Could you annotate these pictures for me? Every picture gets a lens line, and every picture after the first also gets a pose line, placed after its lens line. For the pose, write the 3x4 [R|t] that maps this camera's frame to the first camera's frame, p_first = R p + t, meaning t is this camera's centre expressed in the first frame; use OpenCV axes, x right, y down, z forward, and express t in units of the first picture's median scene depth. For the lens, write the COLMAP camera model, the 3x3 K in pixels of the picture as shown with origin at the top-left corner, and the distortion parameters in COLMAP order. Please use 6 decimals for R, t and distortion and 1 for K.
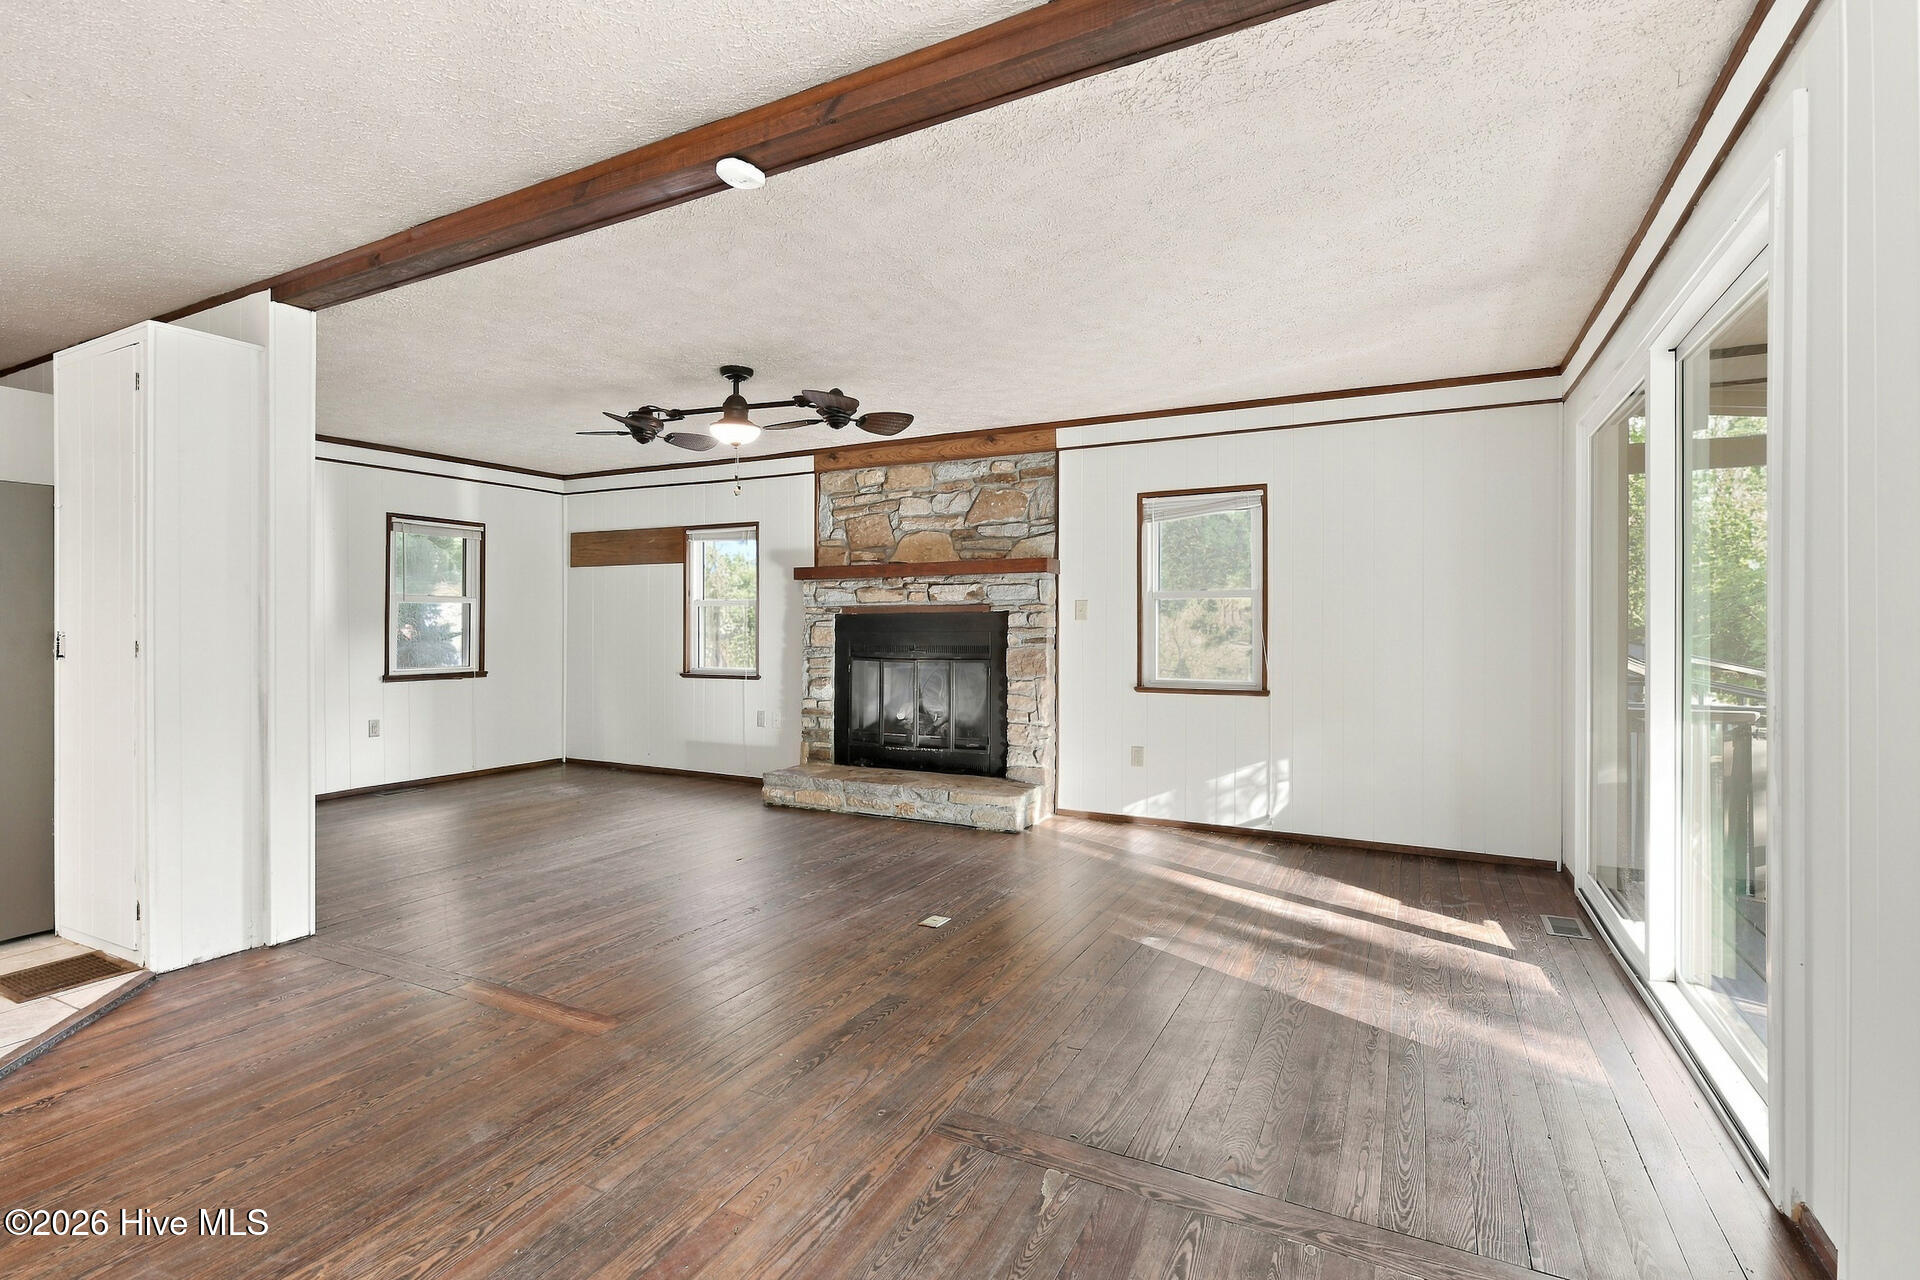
lens RADIAL K [[892.7, 0, 958.7], [0, 892.7, 628.6], [0, 0, 1]] dist [-0.002640, -0.000231]
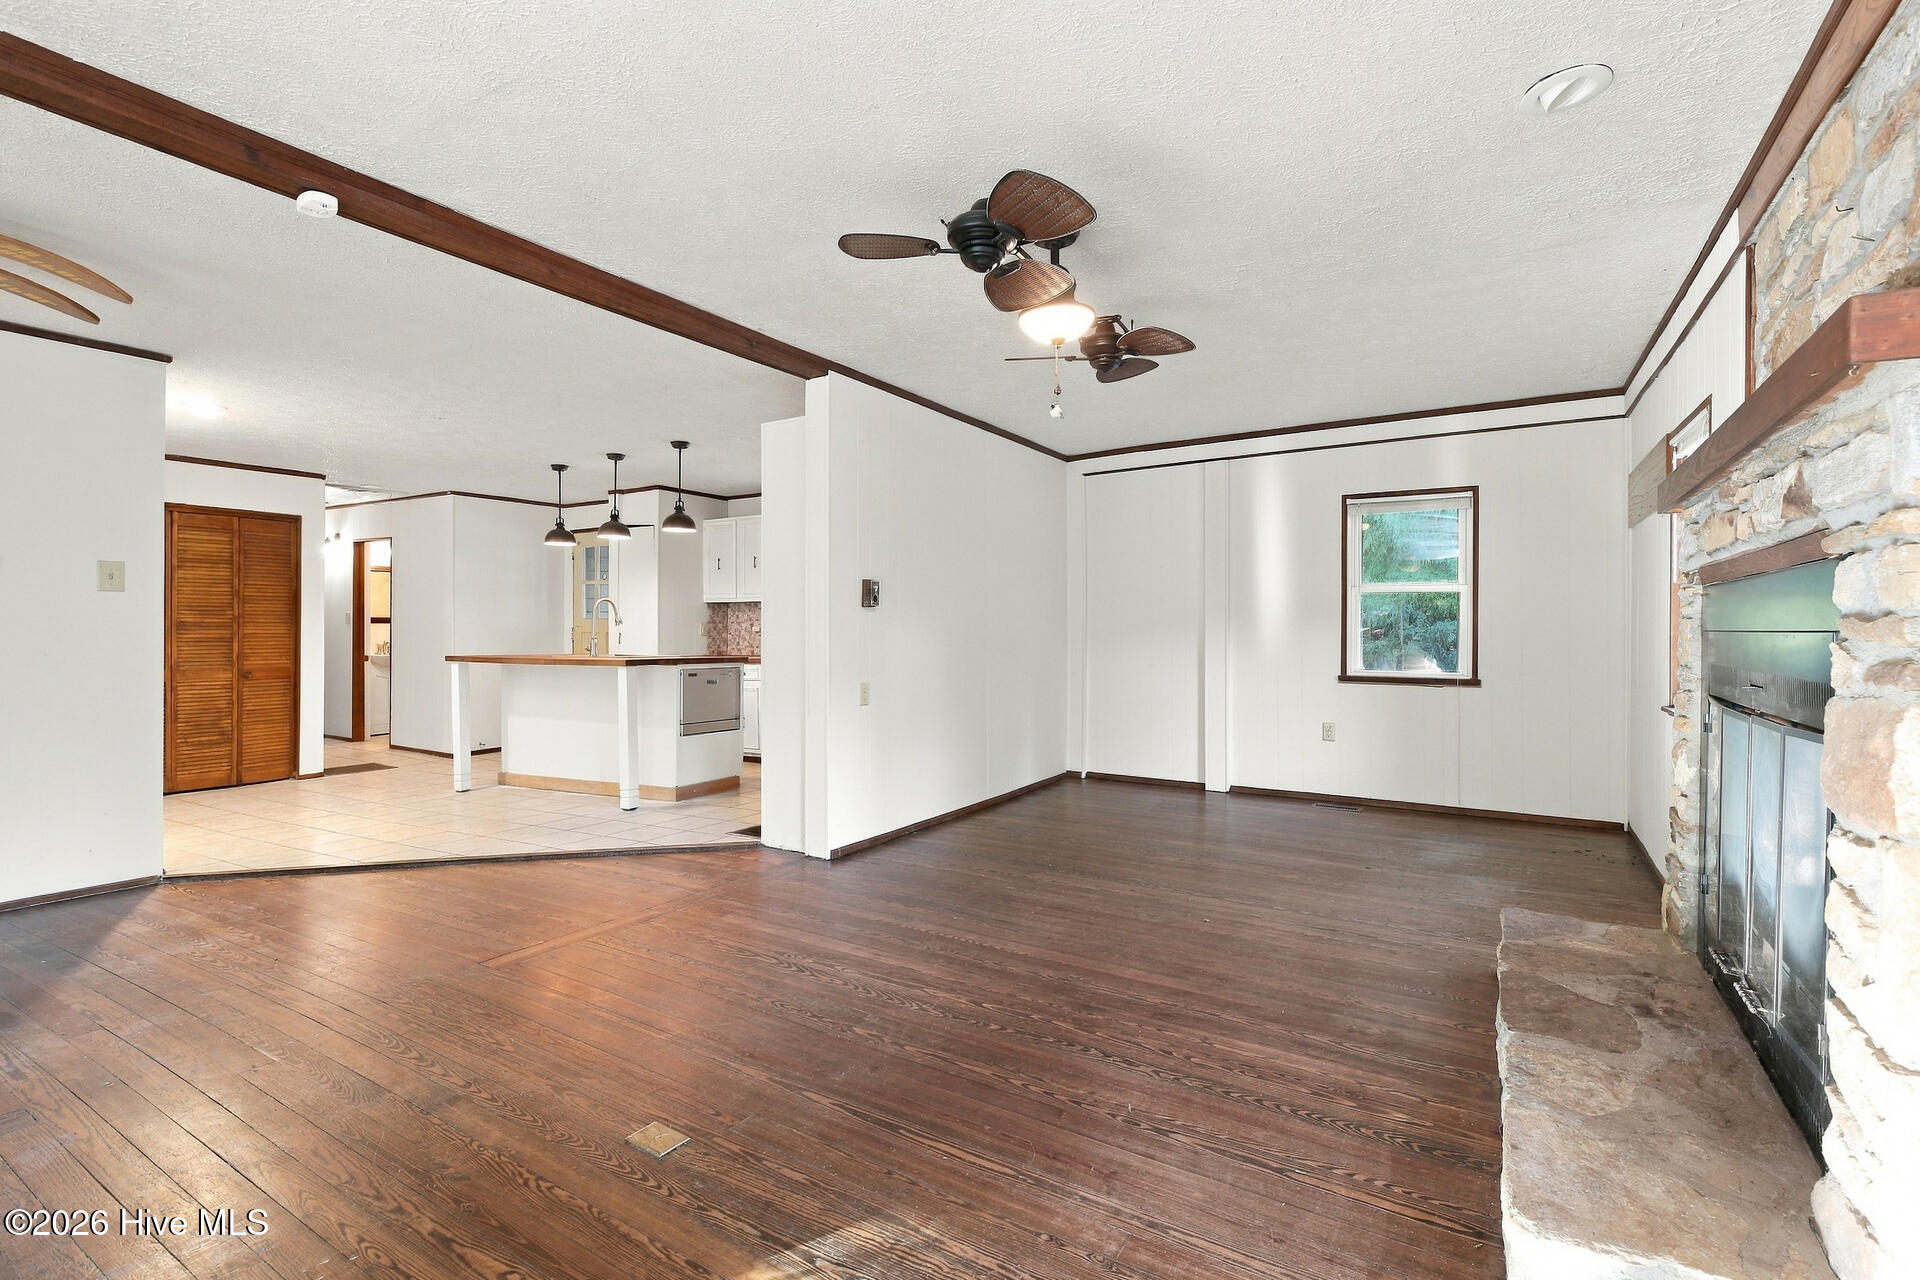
lens RADIAL K [[892.7, 0, 955.9], [0, 892.7, 632.3], [0, 0, 1]] dist [-0.002640, -0.000231]
pose [[-0.078416, 0.008972, -0.996880, 0.306172], [-0.002541, 0.999954, 0.009200, 0.002064], [0.996917, 0.003255, -0.078390, 0.731158]]
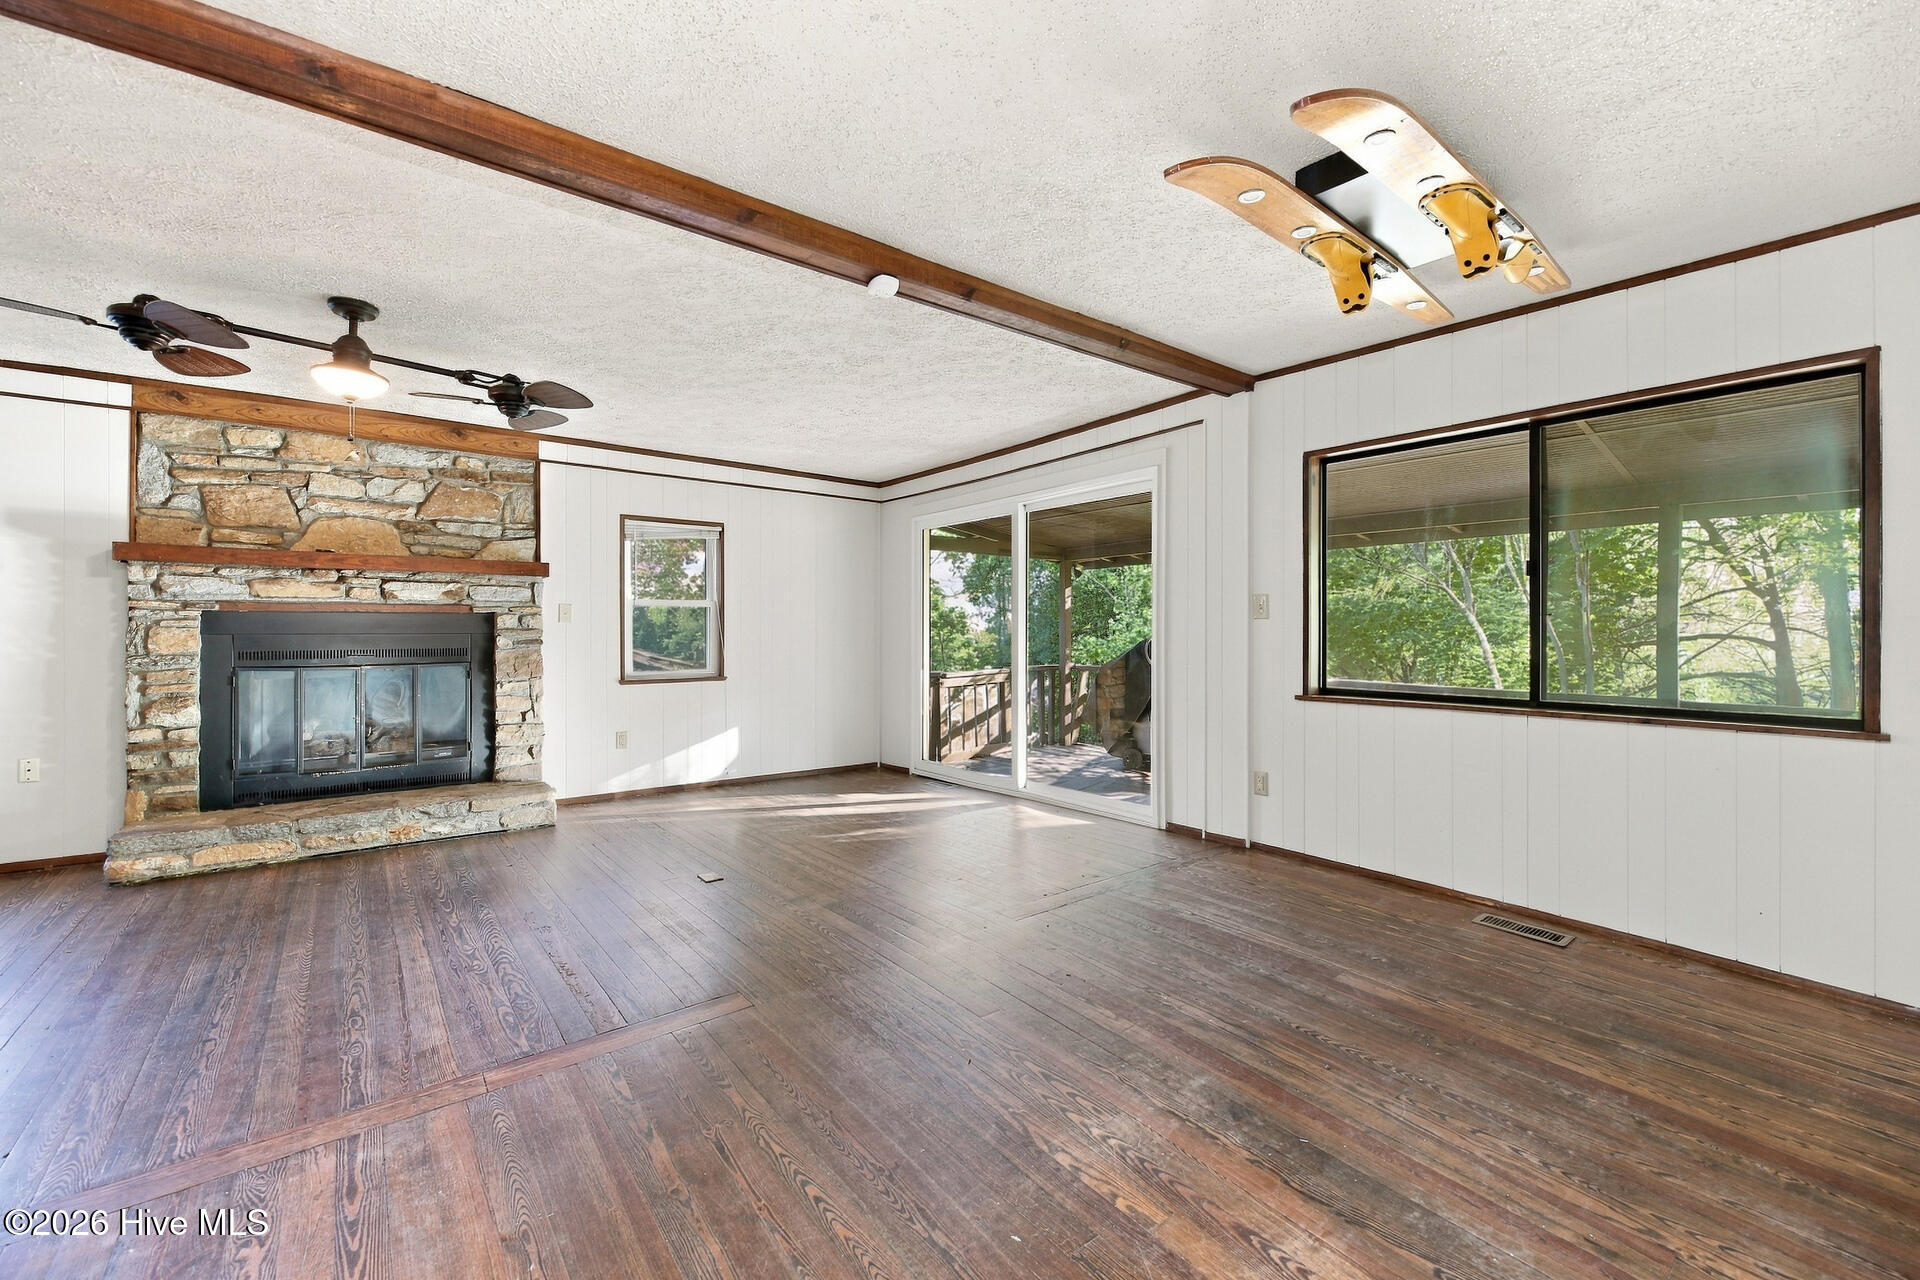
lens RADIAL K [[776.6, 0, 962.6], [0, 776.6, 630.1], [0, 0, 1]] dist [-0.003216, -0.000864]
pose [[0.410470, 0.002232, 0.911871, -0.491366], [-0.000102, 0.999997, -0.002402, 0.001710], [-0.911874, 0.000893, 0.410469, 0.162250]]
